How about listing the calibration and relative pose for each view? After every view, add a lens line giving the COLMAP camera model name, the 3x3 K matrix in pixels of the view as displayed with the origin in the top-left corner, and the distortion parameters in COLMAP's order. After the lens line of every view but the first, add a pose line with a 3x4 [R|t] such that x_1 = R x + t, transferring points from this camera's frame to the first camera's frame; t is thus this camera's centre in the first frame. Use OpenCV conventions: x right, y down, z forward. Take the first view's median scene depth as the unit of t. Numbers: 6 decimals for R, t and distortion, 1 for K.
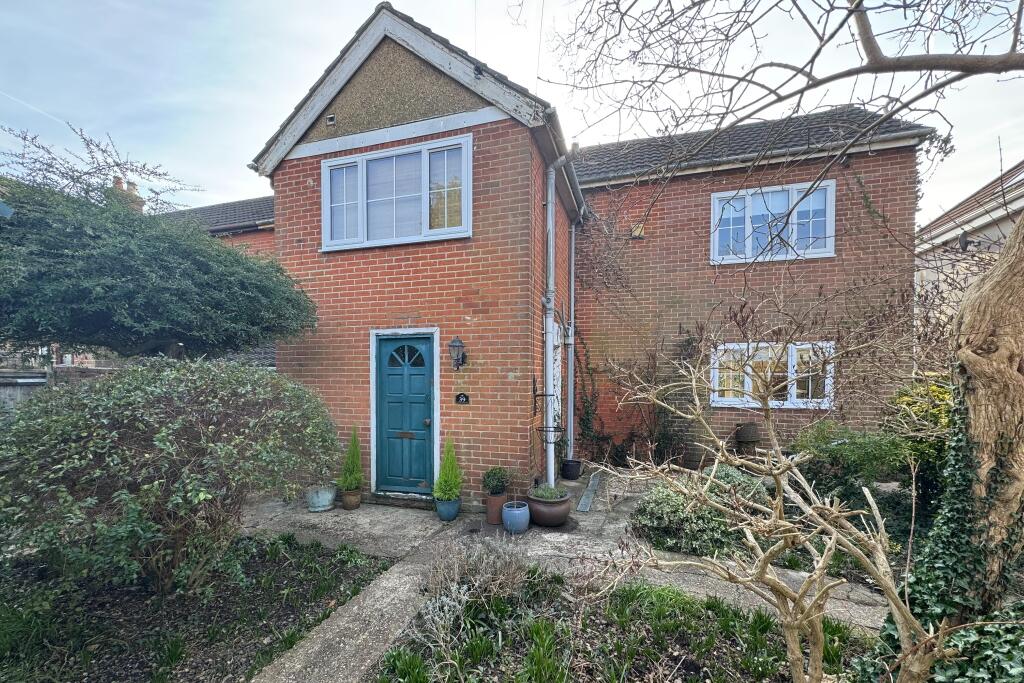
lens RADIAL K [[410.7, 0, 512.4], [0, 410.7, 383.0], [0, 0, 1]] dist [-0.005650, 0.001027]
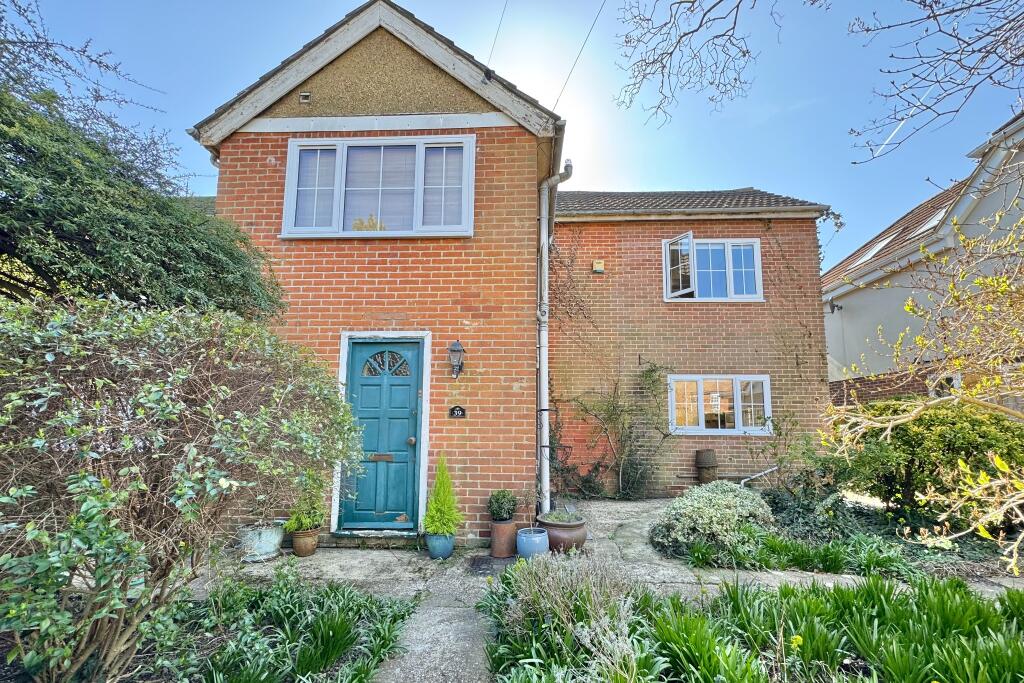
lens RADIAL K [[410.7, 0, 514.1], [0, 410.7, 382.2], [0, 0, 1]] dist [-0.005650, 0.001027]
pose [[0.968396, 0.034659, 0.246999, -0.209994], [-0.002106, 0.991399, -0.130856, 0.083466], [-0.249410, 0.126200, 0.960140, 0.119919]]
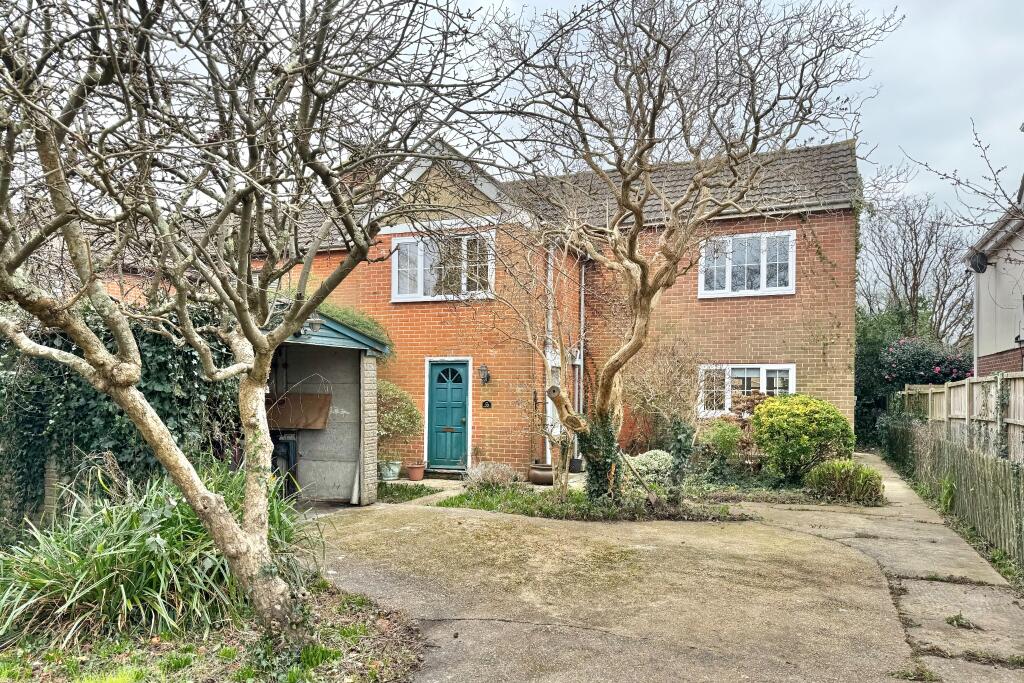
lens RADIAL K [[719.5, 0, 489.6], [0, 719.5, 389.0], [0, 0, 1]] dist [0.002705, -0.013796]
pose [[0.990745, 0.007843, -0.135509, 0.227691], [-0.011486, 0.999593, -0.026120, 0.047179], [0.135249, 0.027434, 0.990432, -1.502012]]
